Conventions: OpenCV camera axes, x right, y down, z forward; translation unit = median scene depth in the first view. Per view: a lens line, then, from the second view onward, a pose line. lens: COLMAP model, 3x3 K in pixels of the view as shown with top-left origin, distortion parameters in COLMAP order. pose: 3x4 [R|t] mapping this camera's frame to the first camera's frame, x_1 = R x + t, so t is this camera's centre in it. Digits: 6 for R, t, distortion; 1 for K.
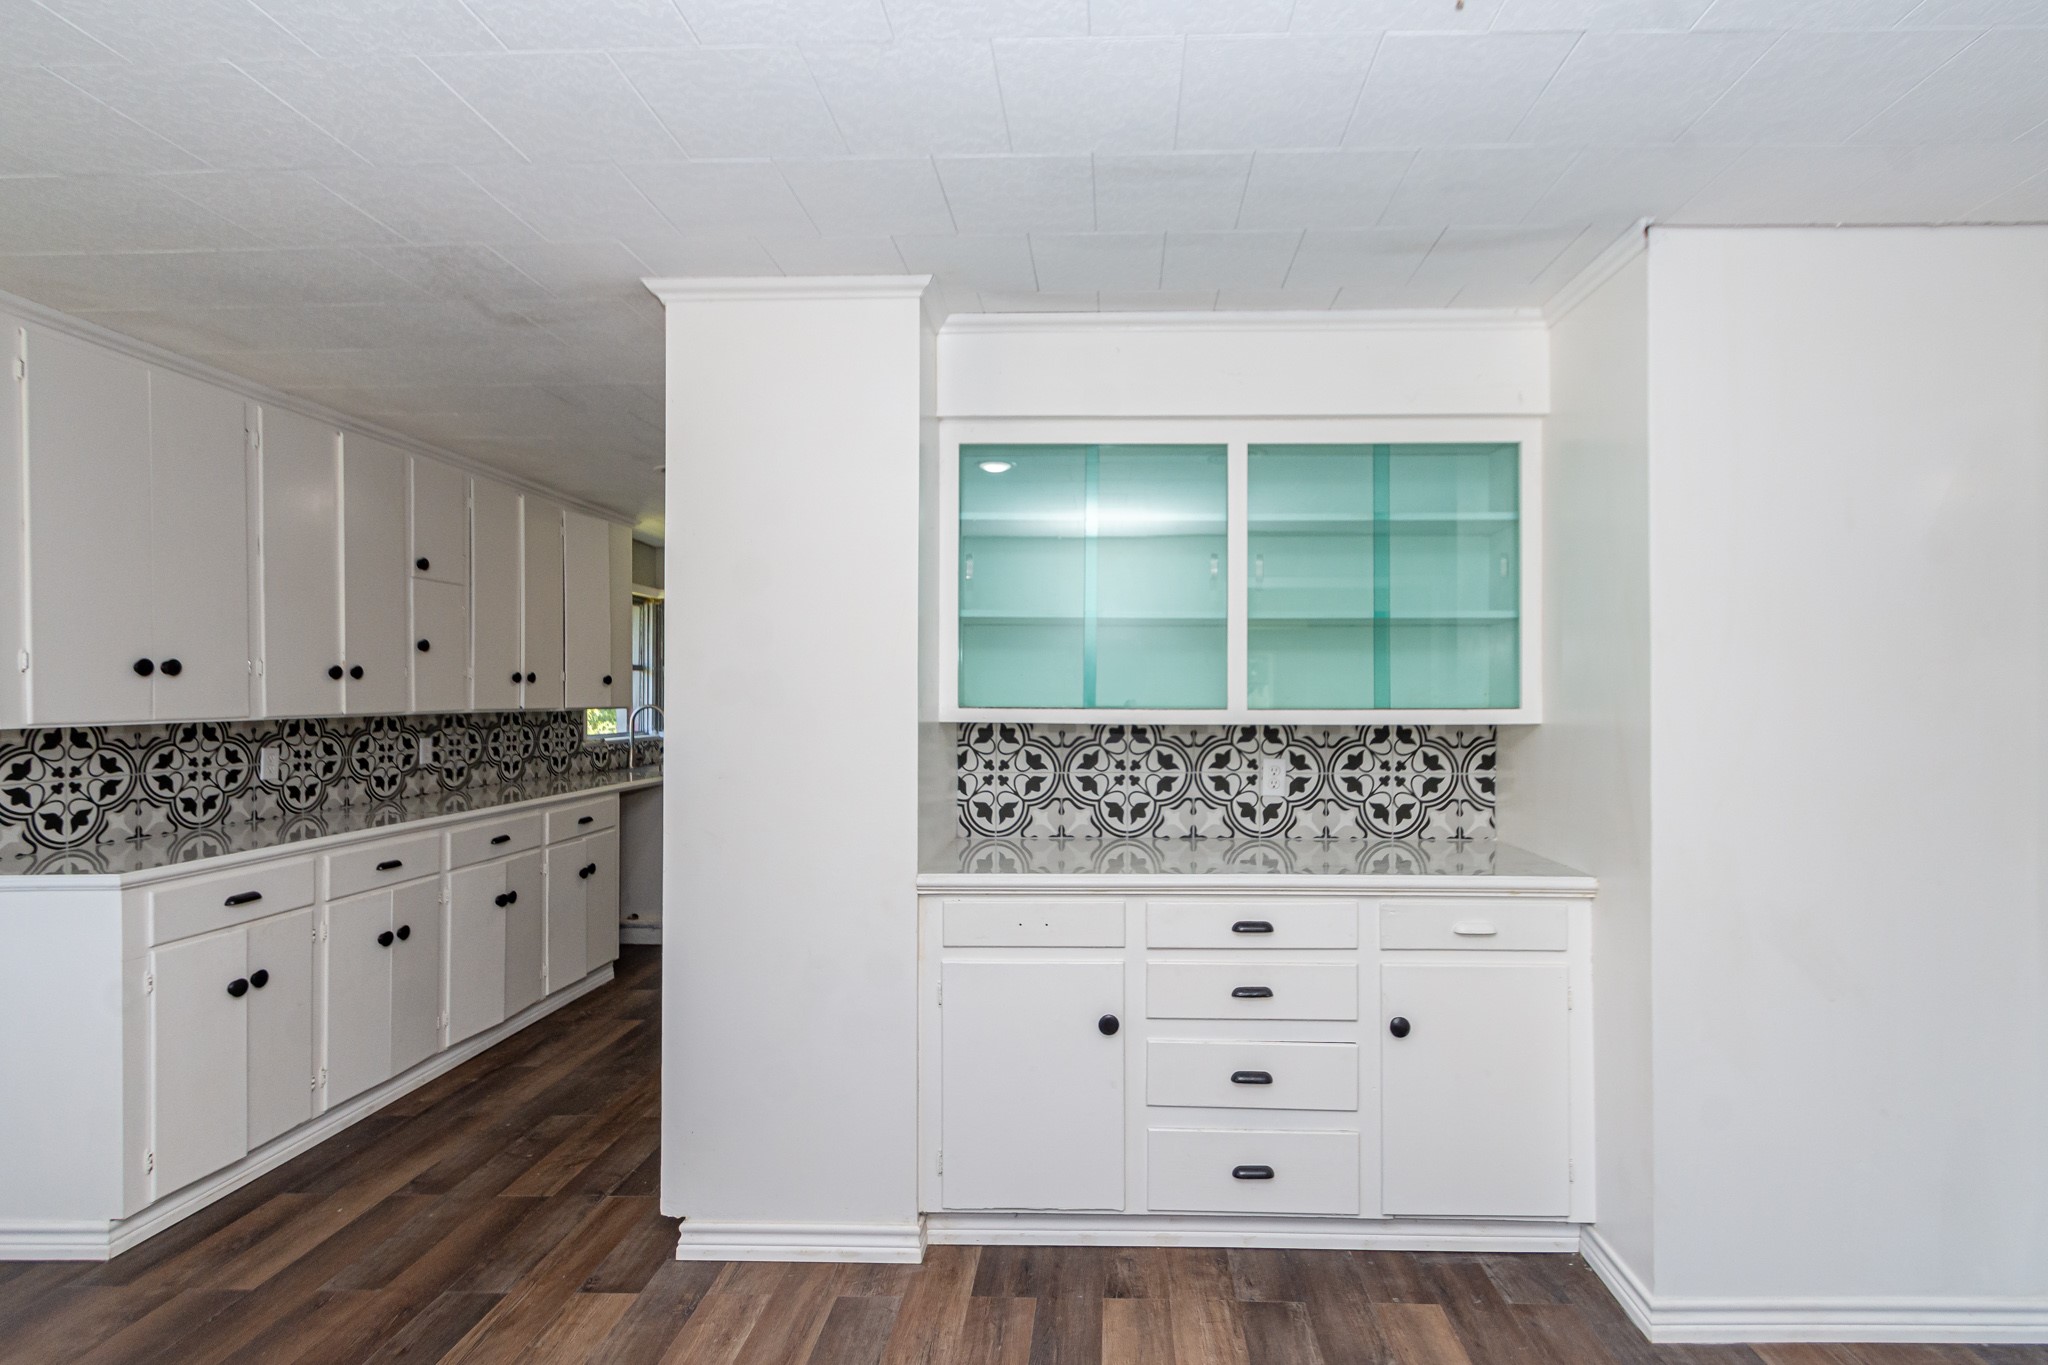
lens RADIAL K [[940.8, 0, 1068.5], [0, 940.8, 684.3], [0, 0, 1]] dist [0.008063, -0.003230]
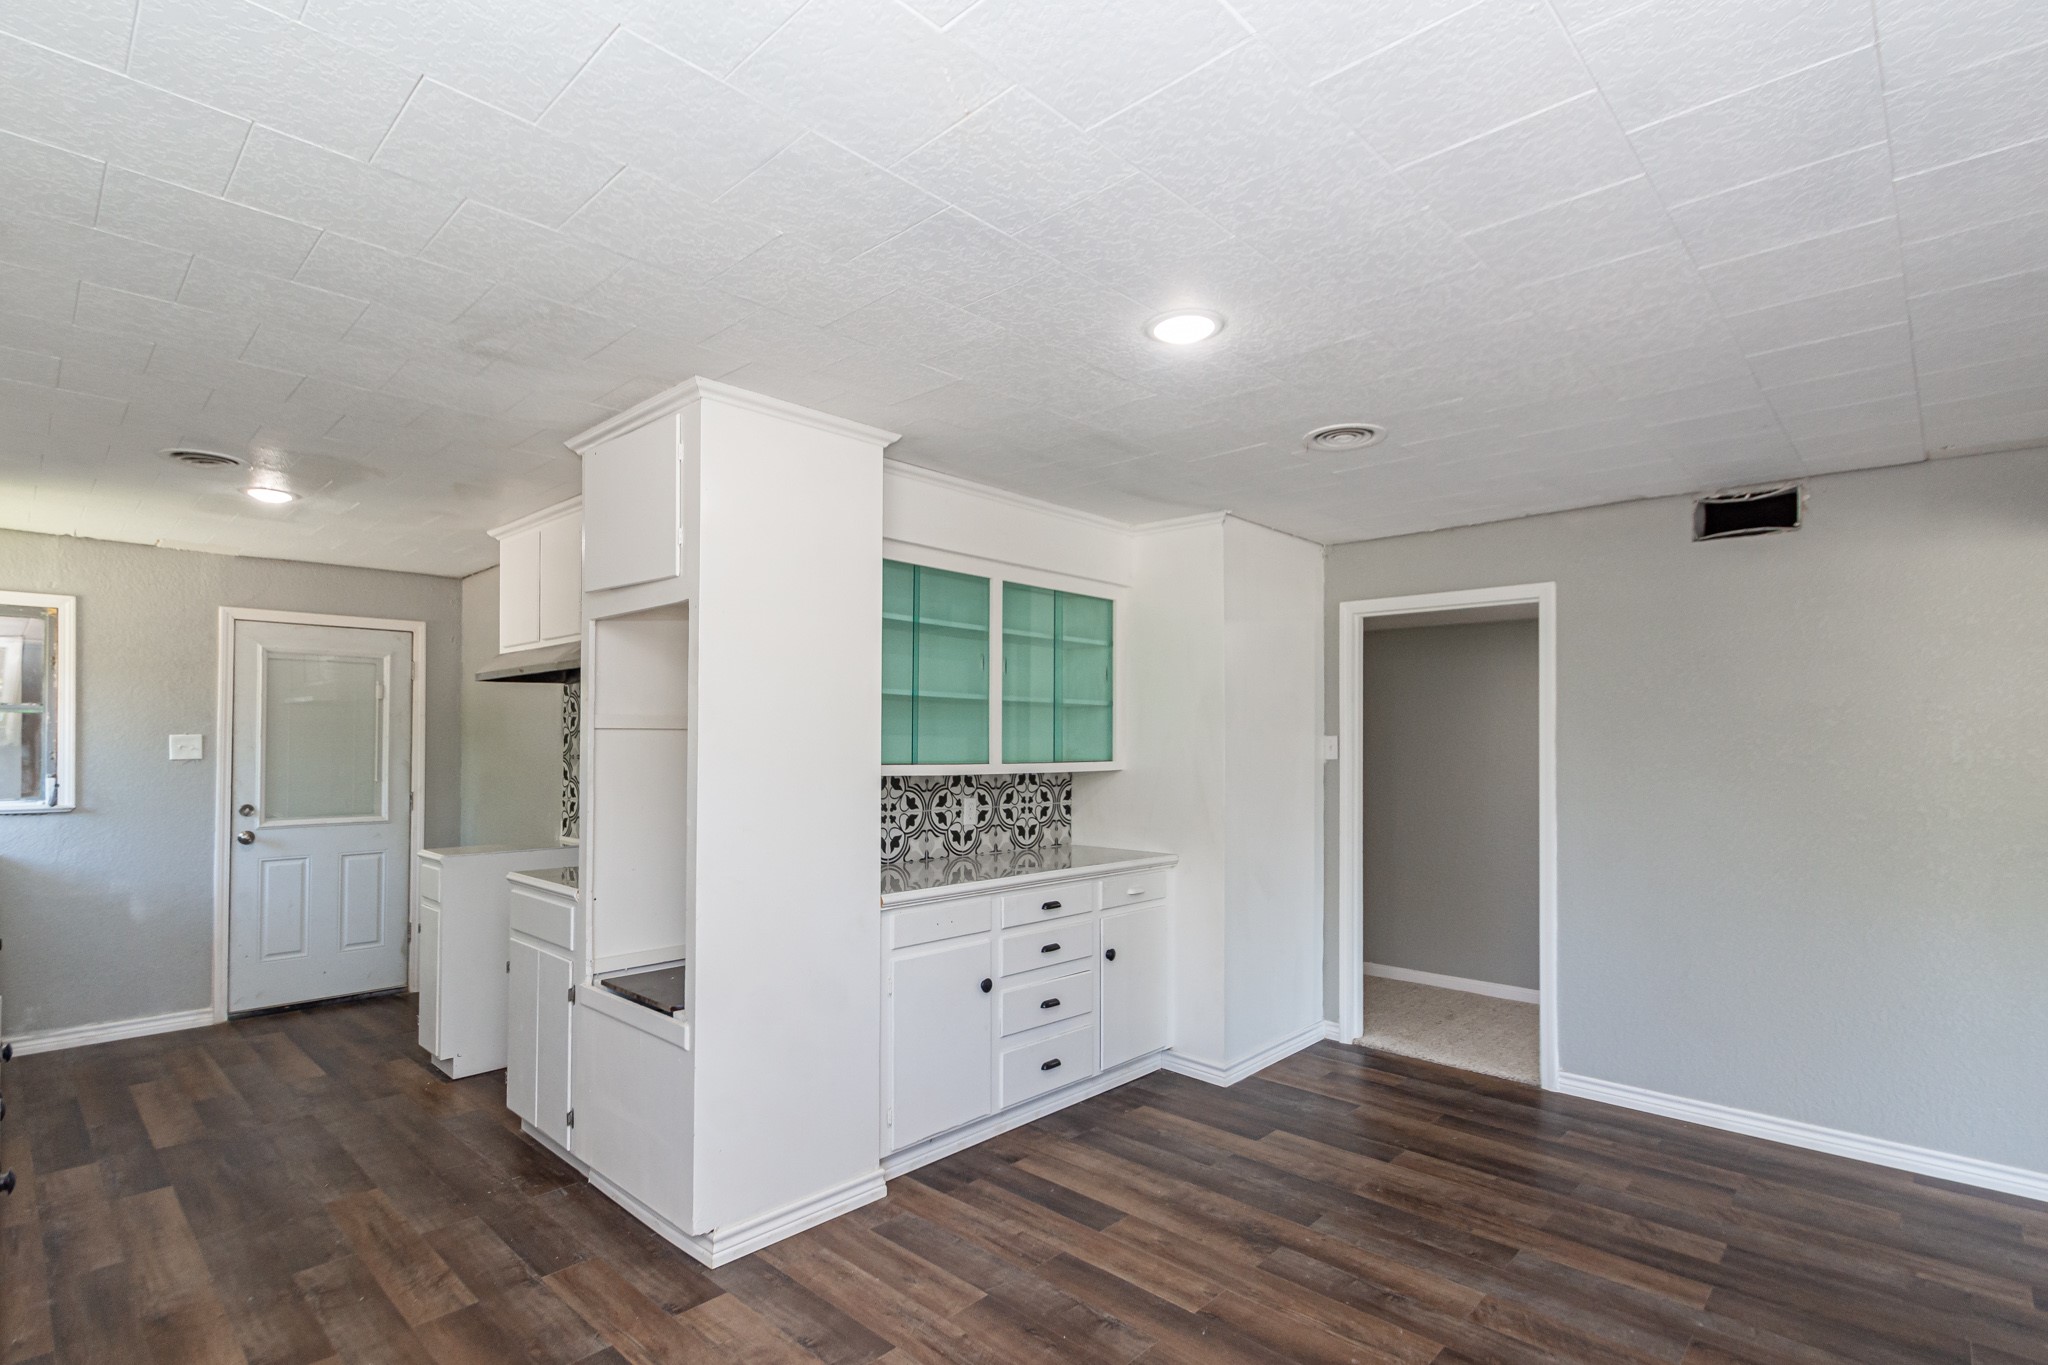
lens RADIAL K [[967.0, 0, 998.7], [0, 967.0, 722.2], [0, 0, 1]] dist [0.001356, -0.004094]
pose [[0.685055, 0.018936, 0.728245, -0.848228], [-0.006729, 0.999784, -0.019668, -0.006141], [-0.728460, 0.008573, 0.685035, -0.017392]]
